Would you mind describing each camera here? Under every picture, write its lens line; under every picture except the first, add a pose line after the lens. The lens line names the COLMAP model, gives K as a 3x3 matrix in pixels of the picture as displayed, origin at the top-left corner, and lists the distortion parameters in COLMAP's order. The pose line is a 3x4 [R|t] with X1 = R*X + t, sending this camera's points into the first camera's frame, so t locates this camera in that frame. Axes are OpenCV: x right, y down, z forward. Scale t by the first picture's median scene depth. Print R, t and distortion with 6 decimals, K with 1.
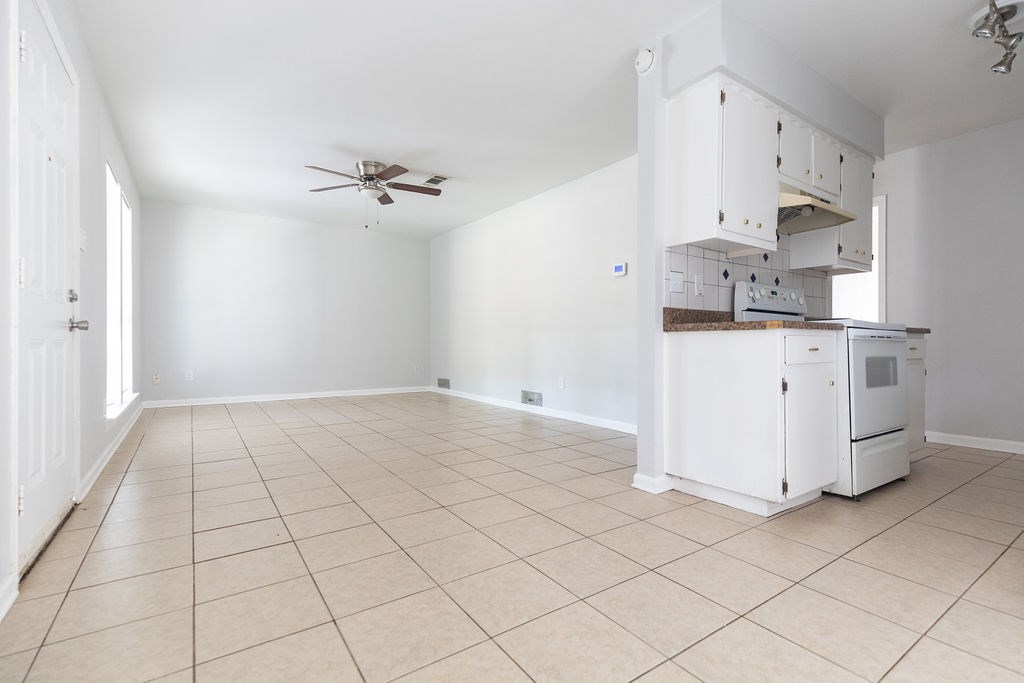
lens RADIAL K [[470.9, 0, 513.9], [0, 470.9, 340.8], [0, 0, 1]] dist [0.003824, -0.000219]
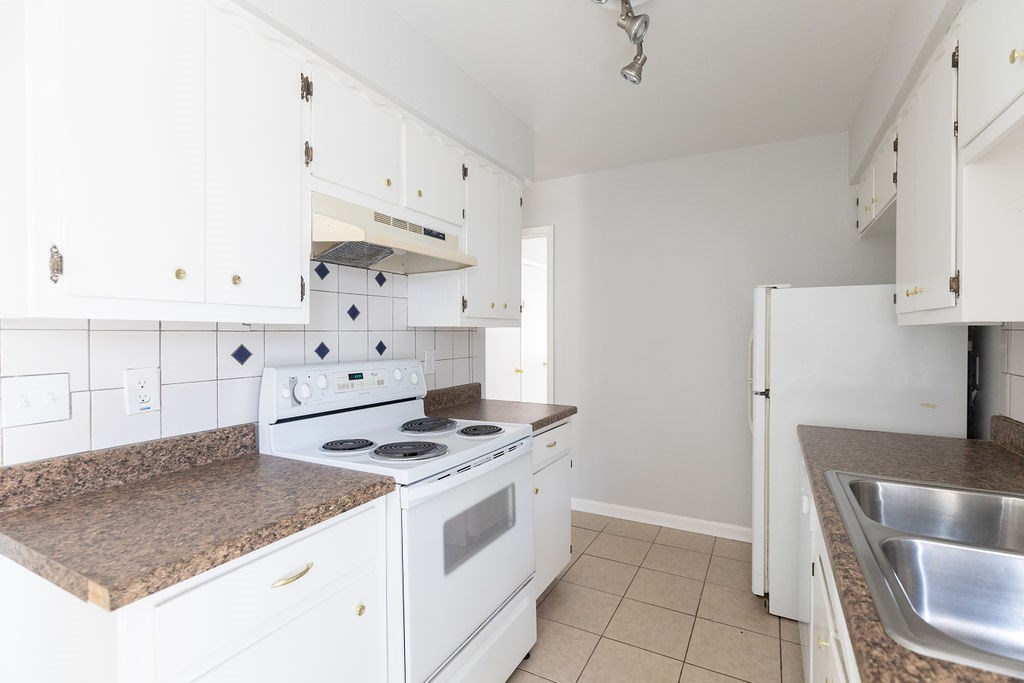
lens RADIAL K [[470.9, 0, 510.6], [0, 470.9, 337.2], [0, 0, 1]] dist [0.003824, -0.000219]
pose [[0.894530, -0.001617, 0.447005, 0.518276], [-0.003739, 0.999931, 0.011098, -0.179498], [-0.446992, -0.011598, 0.894463, 0.419485]]
